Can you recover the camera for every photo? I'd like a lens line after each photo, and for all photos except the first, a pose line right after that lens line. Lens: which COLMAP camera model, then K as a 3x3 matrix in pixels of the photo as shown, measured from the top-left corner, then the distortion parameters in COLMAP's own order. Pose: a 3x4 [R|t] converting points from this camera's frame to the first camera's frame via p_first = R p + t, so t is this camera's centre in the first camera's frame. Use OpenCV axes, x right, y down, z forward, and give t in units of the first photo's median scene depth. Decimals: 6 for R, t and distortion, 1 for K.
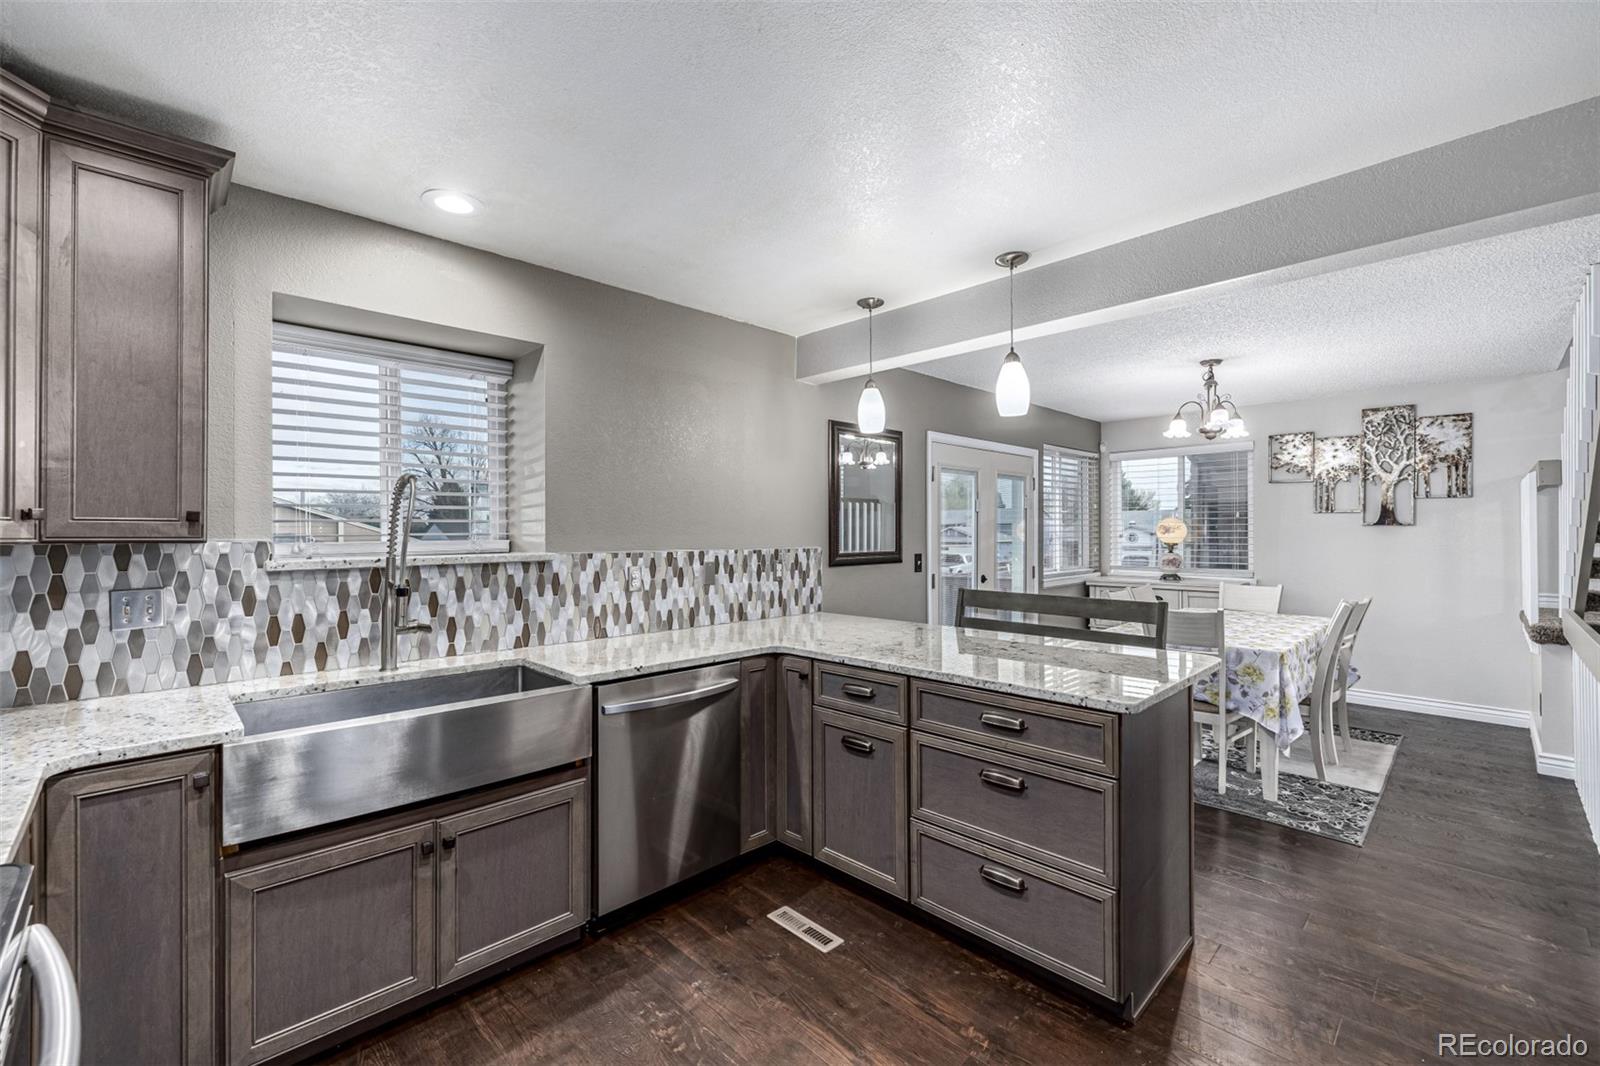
lens RADIAL K [[674.7, 0, 801.6], [0, 674.7, 529.6], [0, 0, 1]] dist [0.000090, 0.001258]
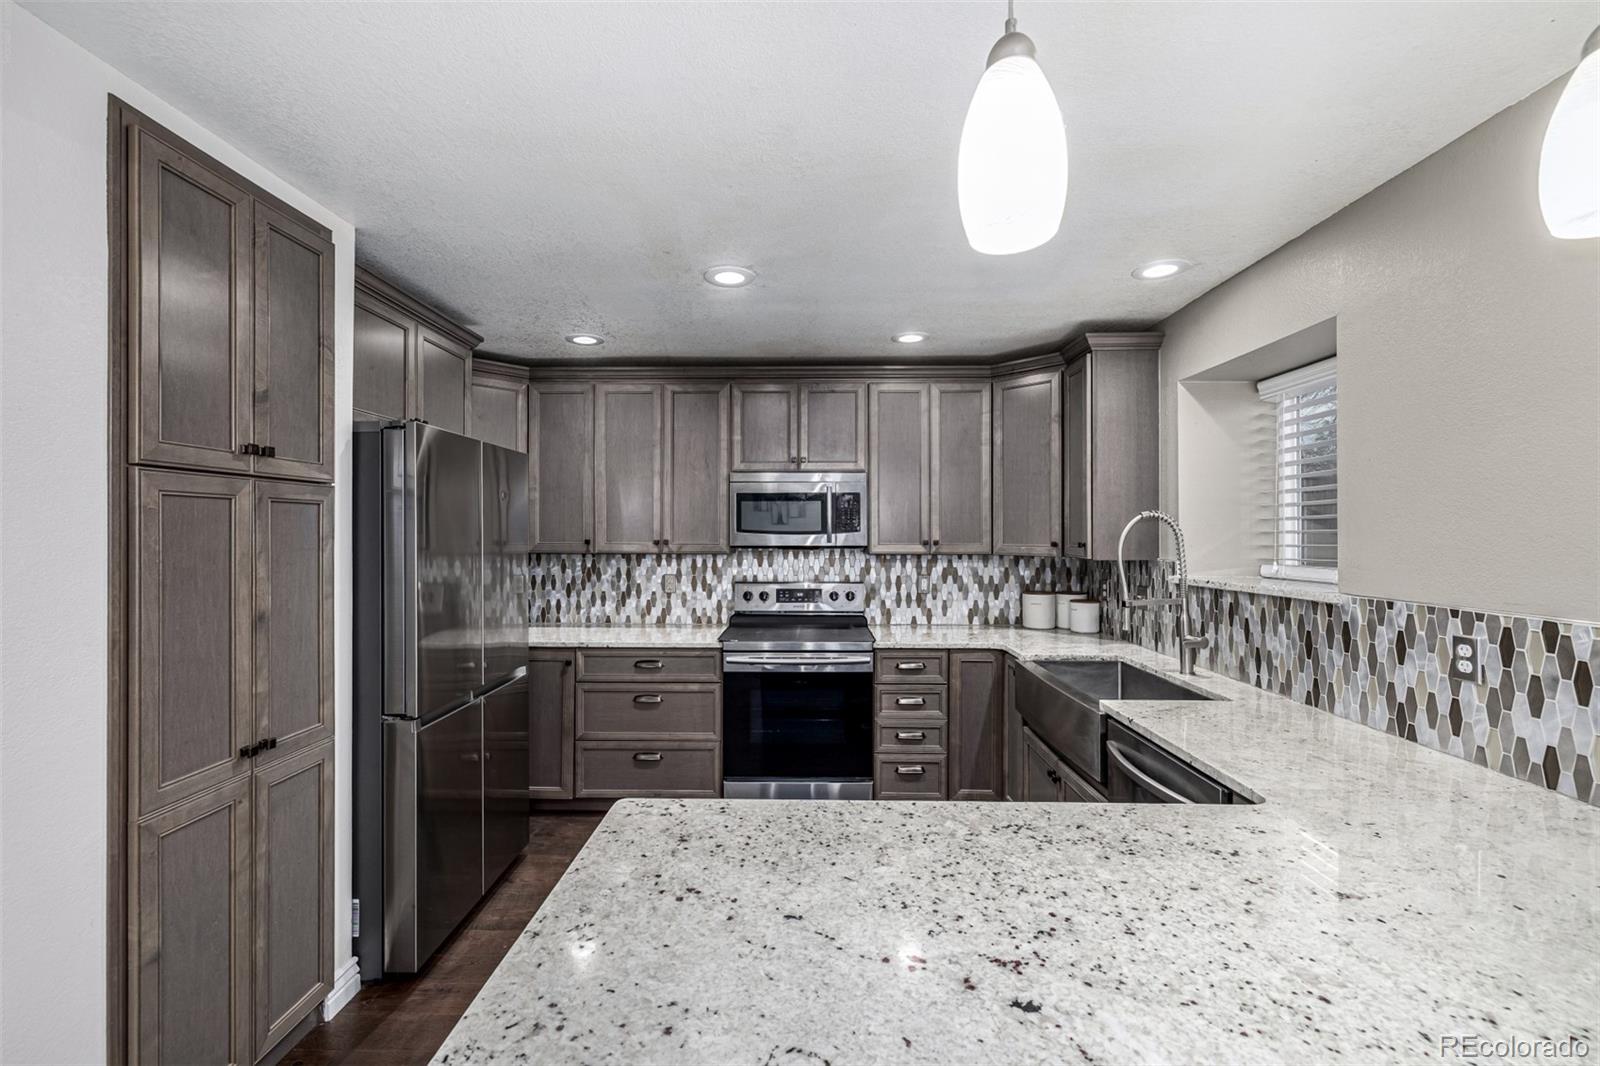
lens RADIAL K [[674.7, 0, 796.8], [0, 674.7, 533.5], [0, 0, 1]] dist [0.000090, 0.001258]
pose [[-0.729697, 0.004309, -0.683757, 0.385804], [0.007956, 0.999966, -0.002189, -0.022782], [0.683725, -0.007037, -0.729706, 0.769529]]
